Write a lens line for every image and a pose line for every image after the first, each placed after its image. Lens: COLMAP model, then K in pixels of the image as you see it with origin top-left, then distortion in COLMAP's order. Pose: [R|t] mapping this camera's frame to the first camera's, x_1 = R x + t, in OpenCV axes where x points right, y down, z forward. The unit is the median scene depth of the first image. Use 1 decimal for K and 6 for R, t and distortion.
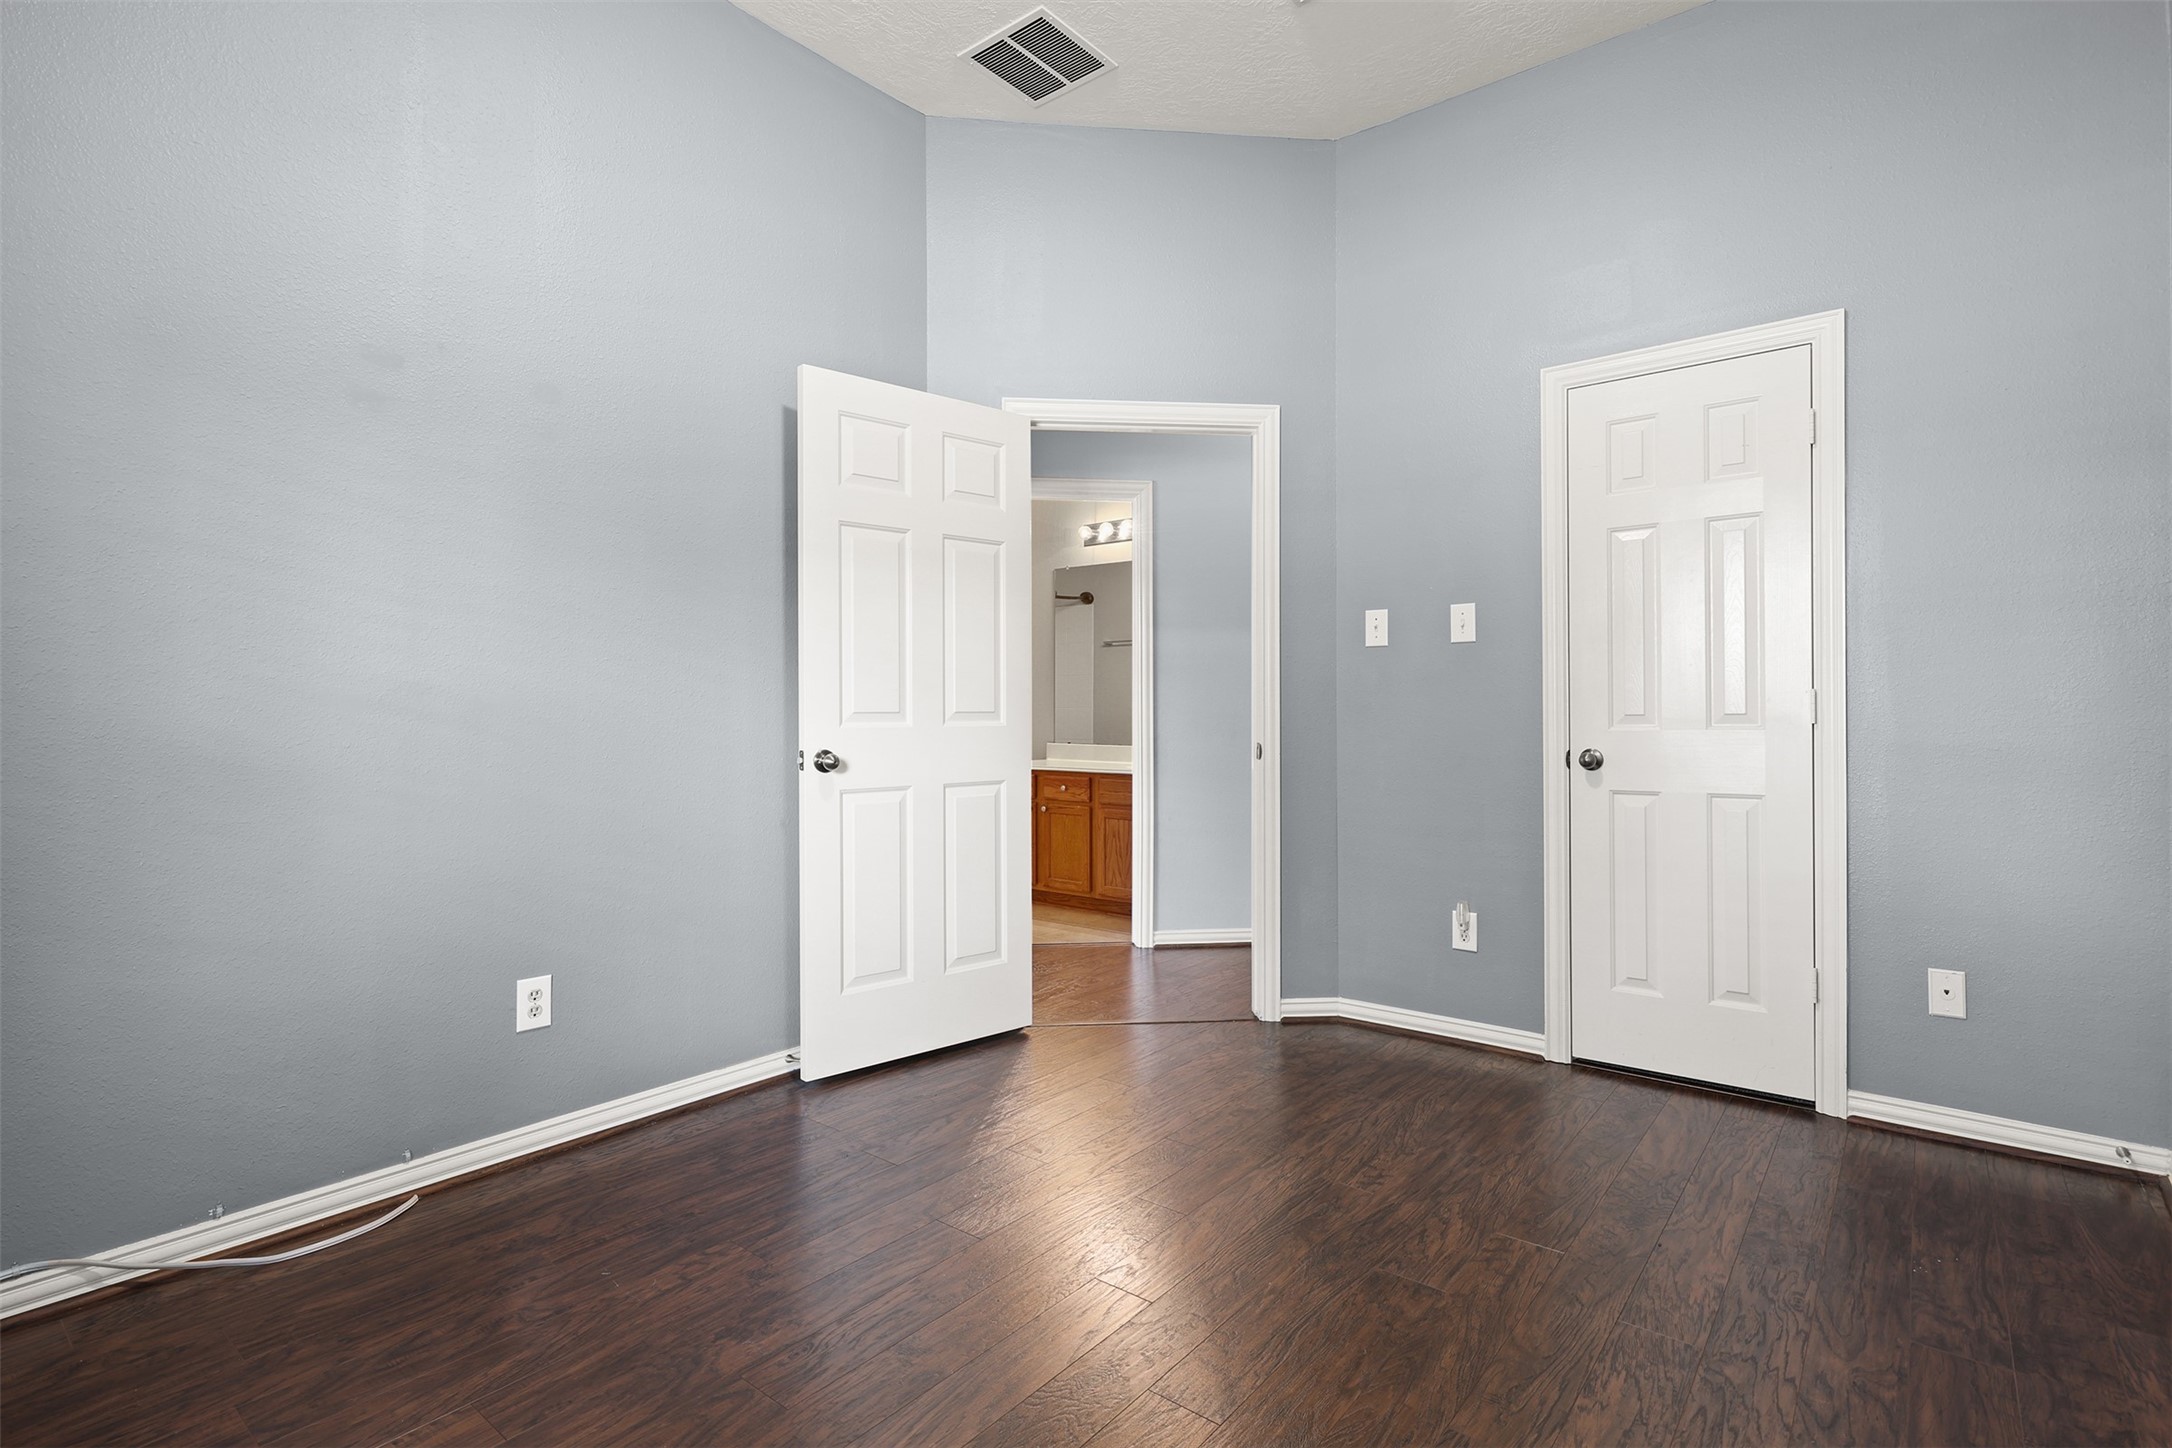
lens RADIAL K [[1042.9, 0, 1086.0], [0, 1042.9, 715.3], [0, 0, 1]] dist [0.019584, 0.000454]
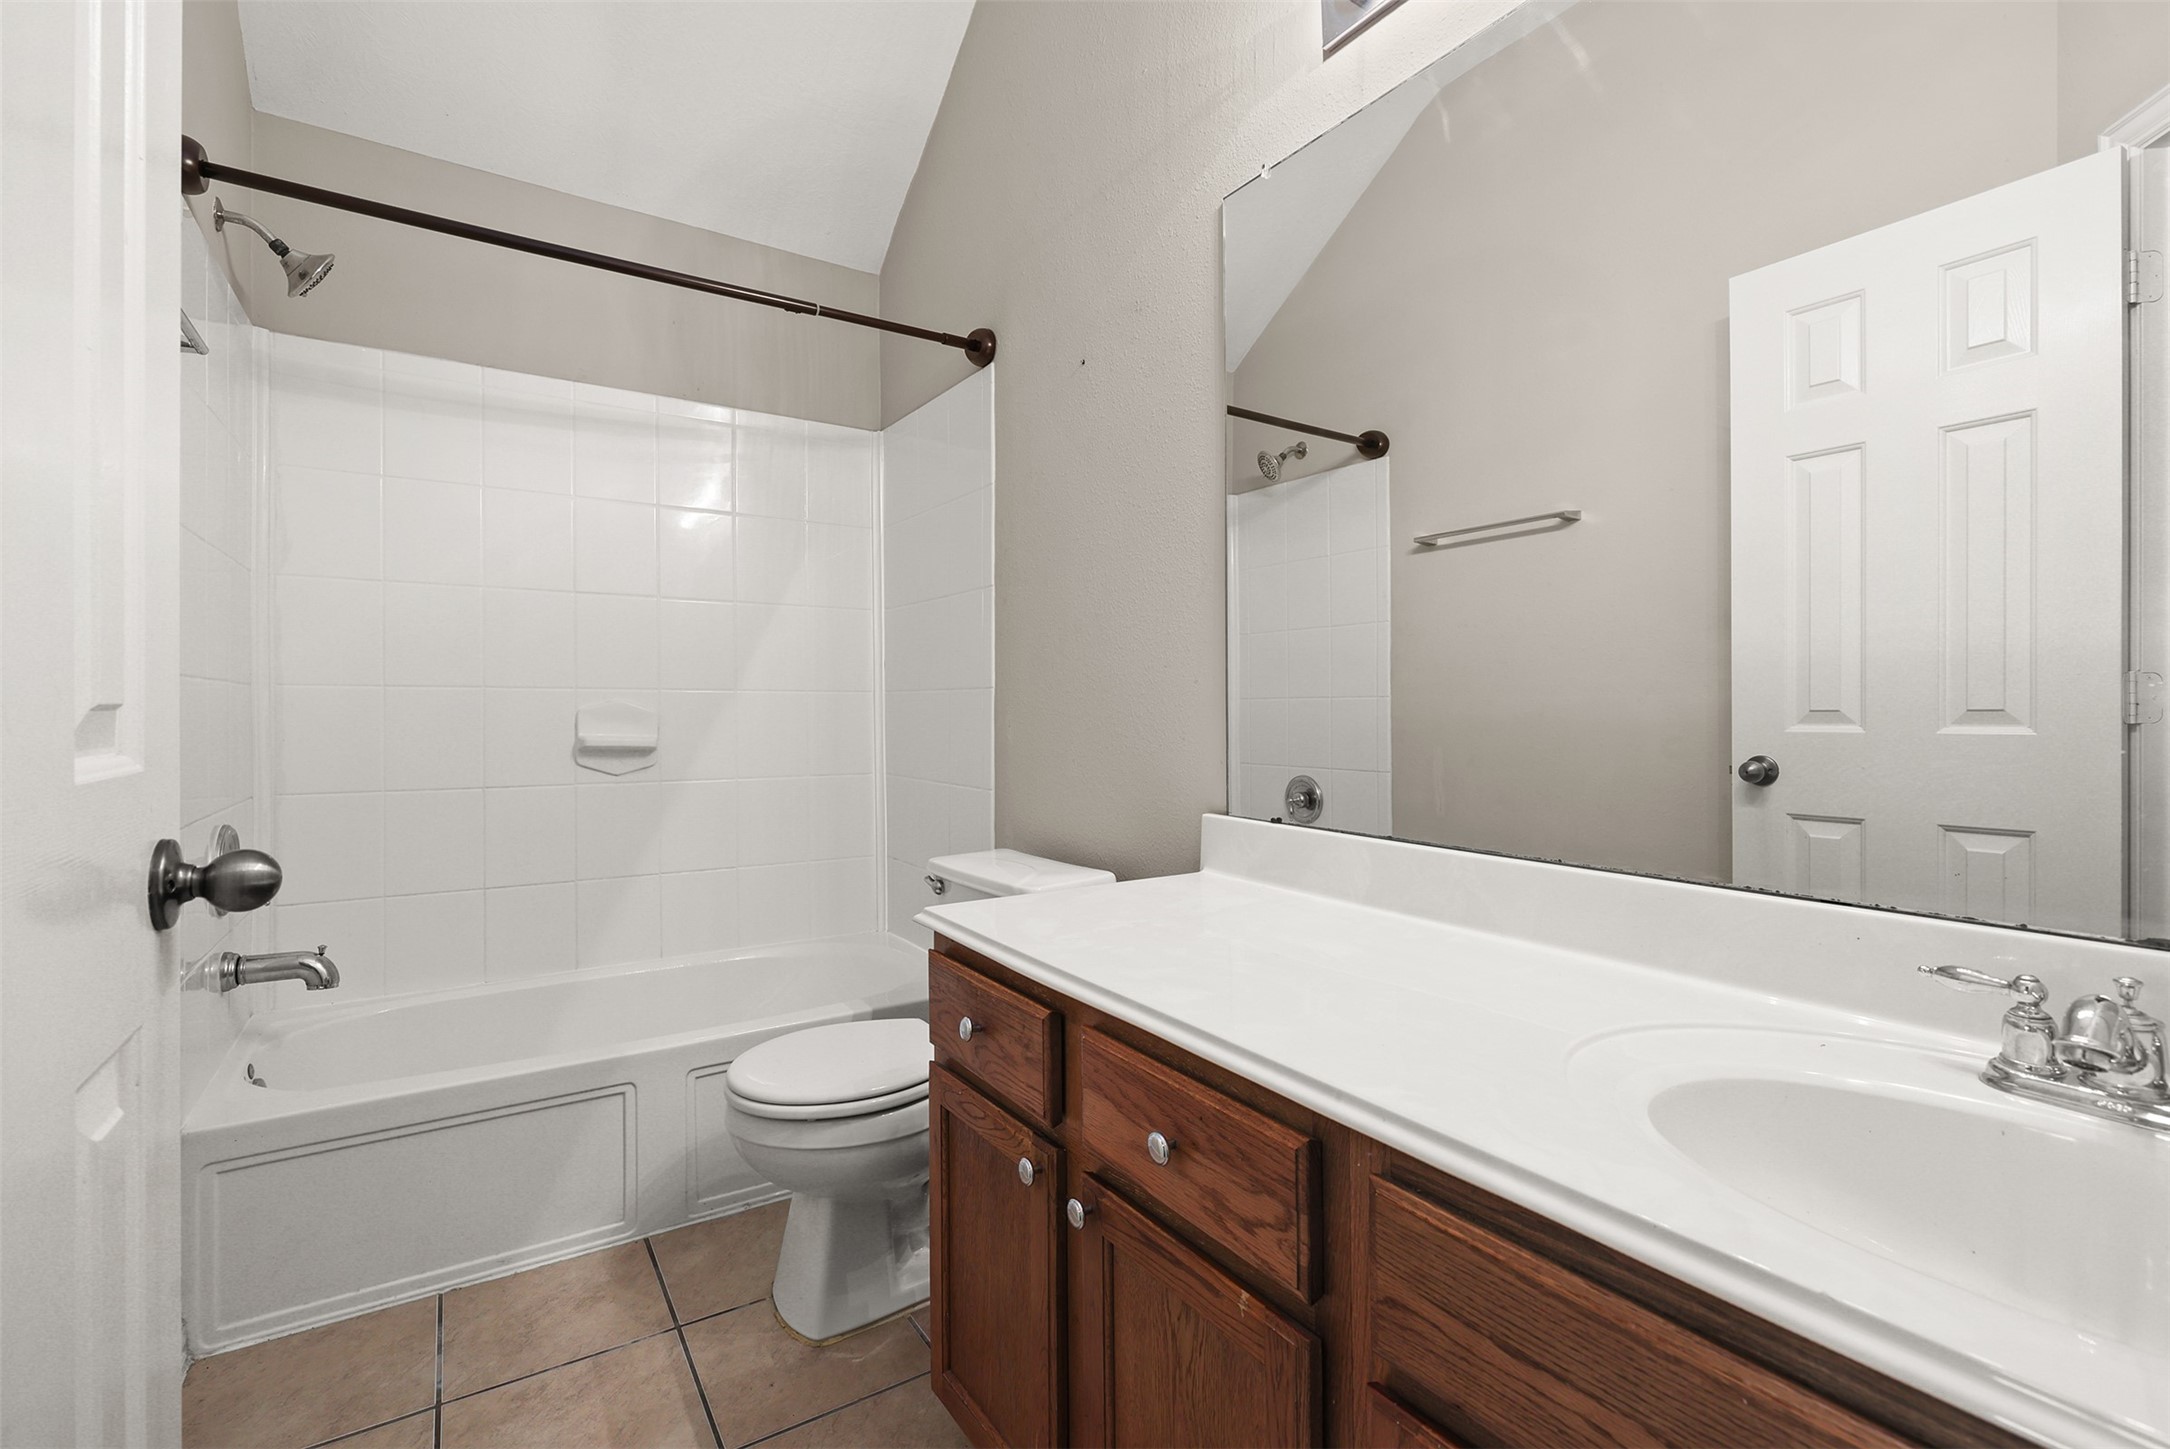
lens RADIAL K [[984.4, 0, 1085.3], [0, 984.4, 719.9], [0, 0, 1]] dist [0.009663, -0.001403]
pose [[0.953115, -0.004194, -0.302579, 0.015085], [0.002753, 0.999983, -0.005190, 0.003776], [0.302596, 0.004114, 0.953110, 0.848350]]
